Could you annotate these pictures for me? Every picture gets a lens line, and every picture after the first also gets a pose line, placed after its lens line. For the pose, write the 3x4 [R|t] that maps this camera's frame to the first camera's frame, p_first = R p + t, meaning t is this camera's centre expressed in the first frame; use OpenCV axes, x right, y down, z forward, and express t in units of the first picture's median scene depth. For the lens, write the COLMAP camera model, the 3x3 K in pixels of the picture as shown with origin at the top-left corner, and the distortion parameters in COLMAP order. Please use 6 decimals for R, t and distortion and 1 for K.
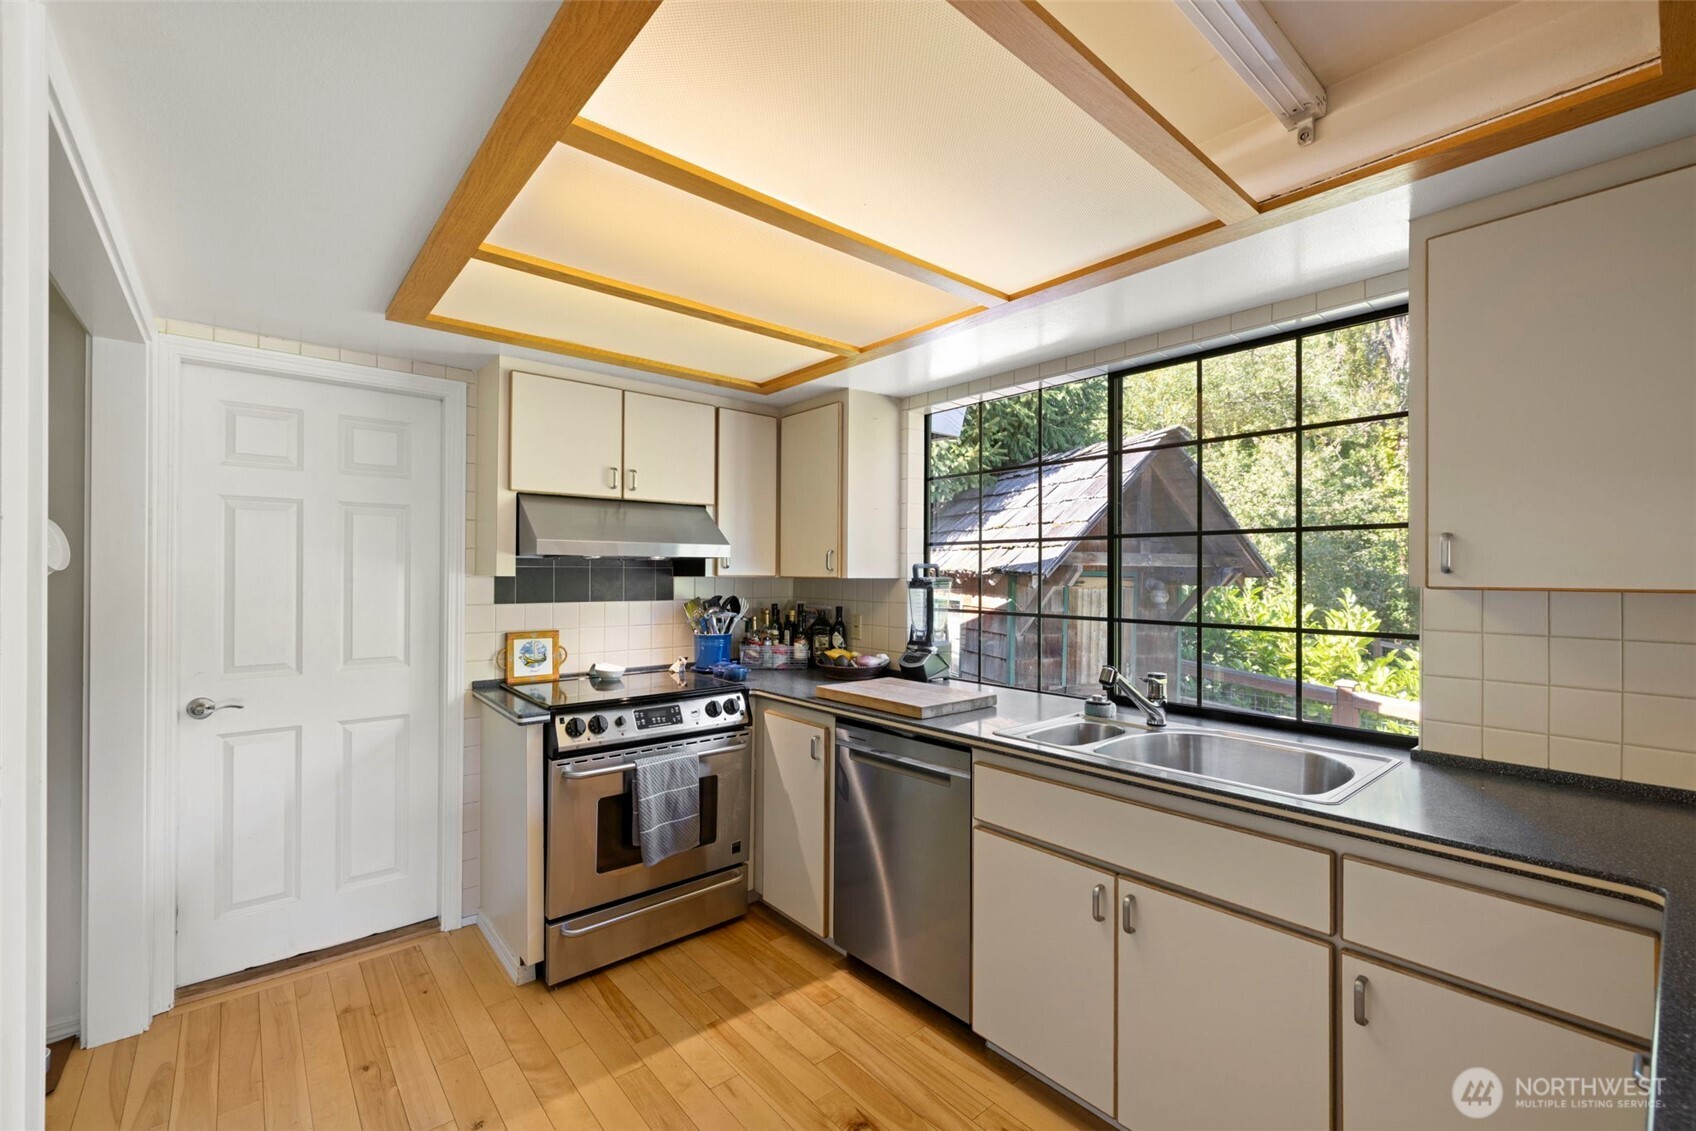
lens RADIAL K [[705.8, 0, 844.2], [0, 705.8, 567.6], [0, 0, 1]] dist [0.012791, 0.001895]
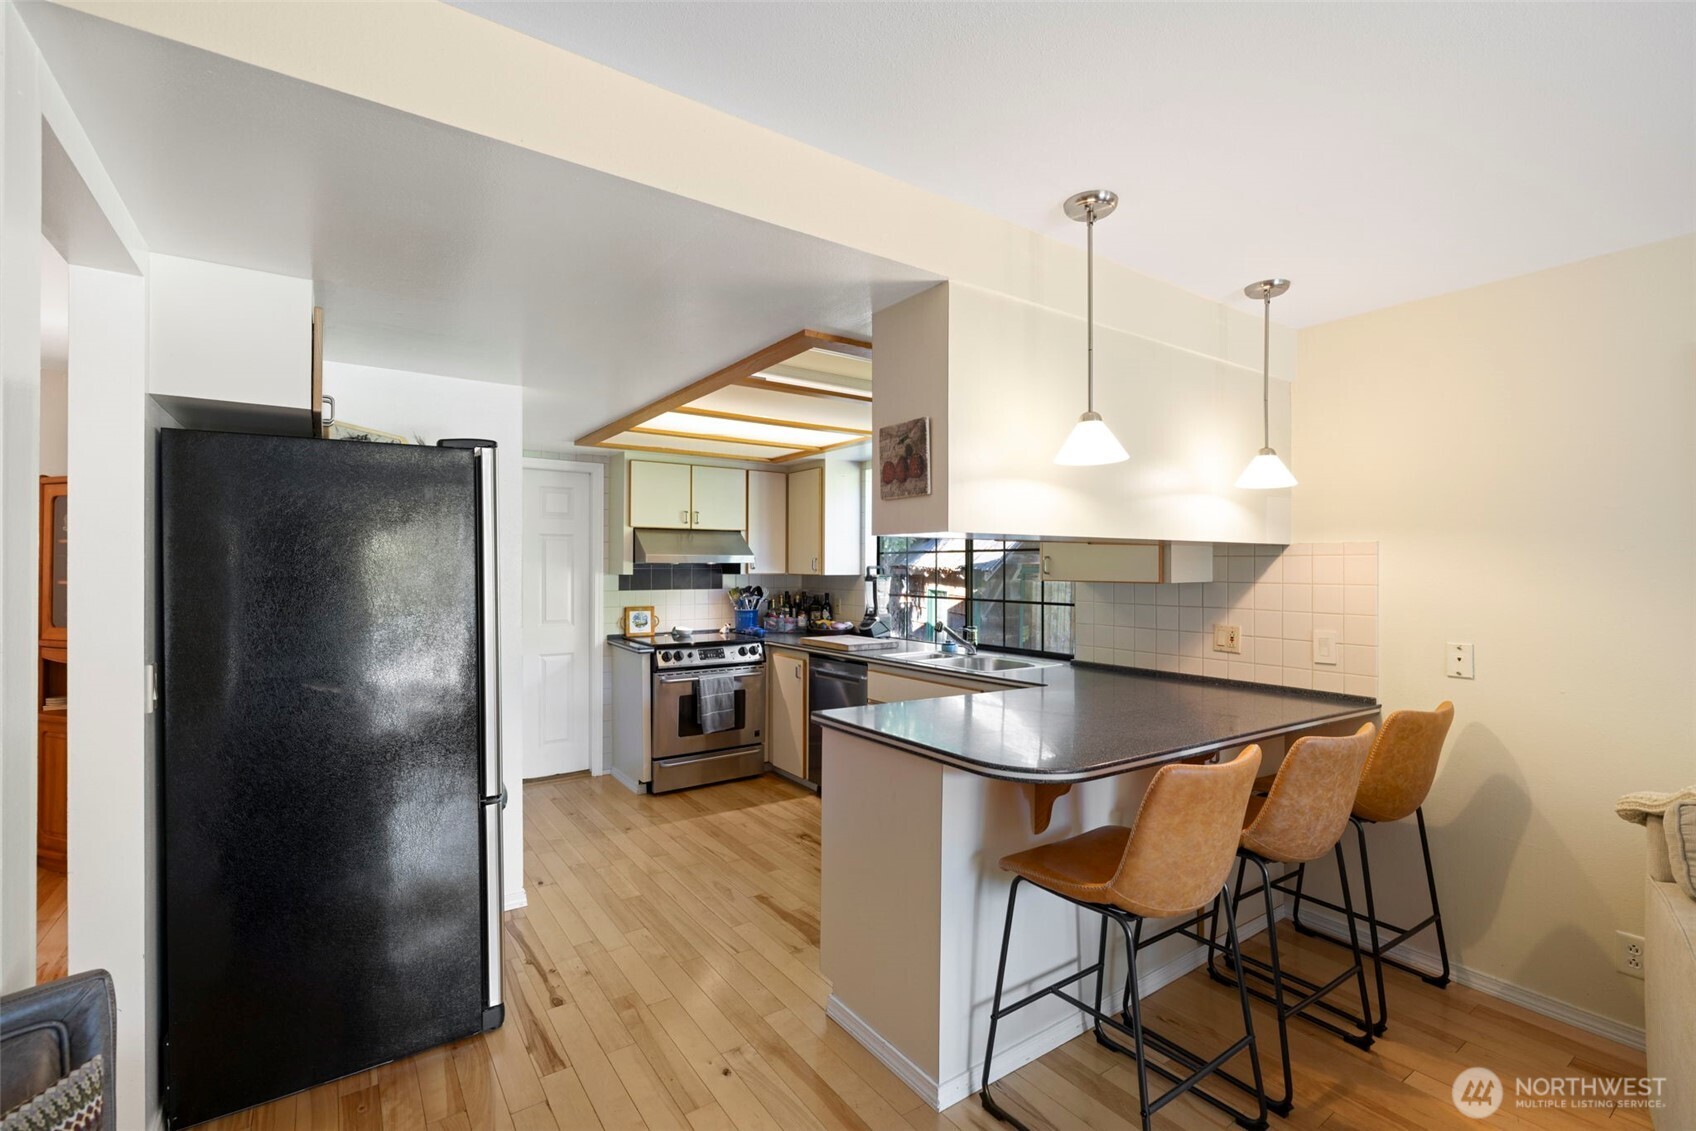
lens RADIAL K [[705.8, 0, 844.7], [0, 705.8, 561.6], [0, 0, 1]] dist [0.012791, 0.001895]
pose [[0.996028, -0.003345, -0.088977, 0.210874], [0.003549, 0.999991, 0.002128, -0.020974], [0.088969, -0.002435, 0.996031, -0.677671]]
